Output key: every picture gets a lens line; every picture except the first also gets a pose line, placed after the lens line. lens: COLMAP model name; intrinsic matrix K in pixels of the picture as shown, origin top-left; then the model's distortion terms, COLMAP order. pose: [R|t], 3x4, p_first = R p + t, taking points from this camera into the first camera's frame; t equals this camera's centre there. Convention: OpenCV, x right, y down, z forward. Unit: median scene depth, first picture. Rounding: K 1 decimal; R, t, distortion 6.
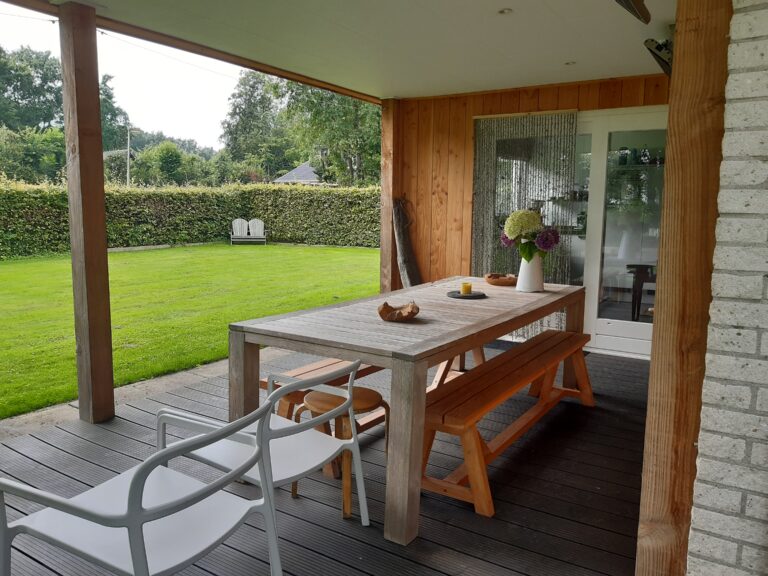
lens RADIAL K [[584.6, 0, 390.3], [0, 584.6, 287.9], [0, 0, 1]] dist [0.090848, -0.166324]
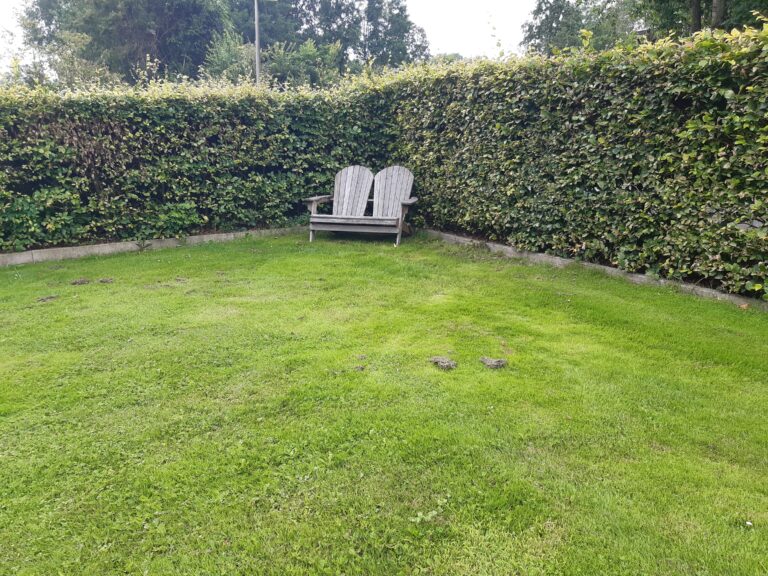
lens RADIAL K [[584.6, 0, 390.3], [0, 584.6, 287.9], [0, 0, 1]] dist [0.090848, -0.166324]
pose [[0.864856, 0.103064, -0.491327, -0.042153], [-0.044257, 0.990542, 0.129879, -0.091948], [0.500066, -0.090582, 0.861237, 0.693065]]
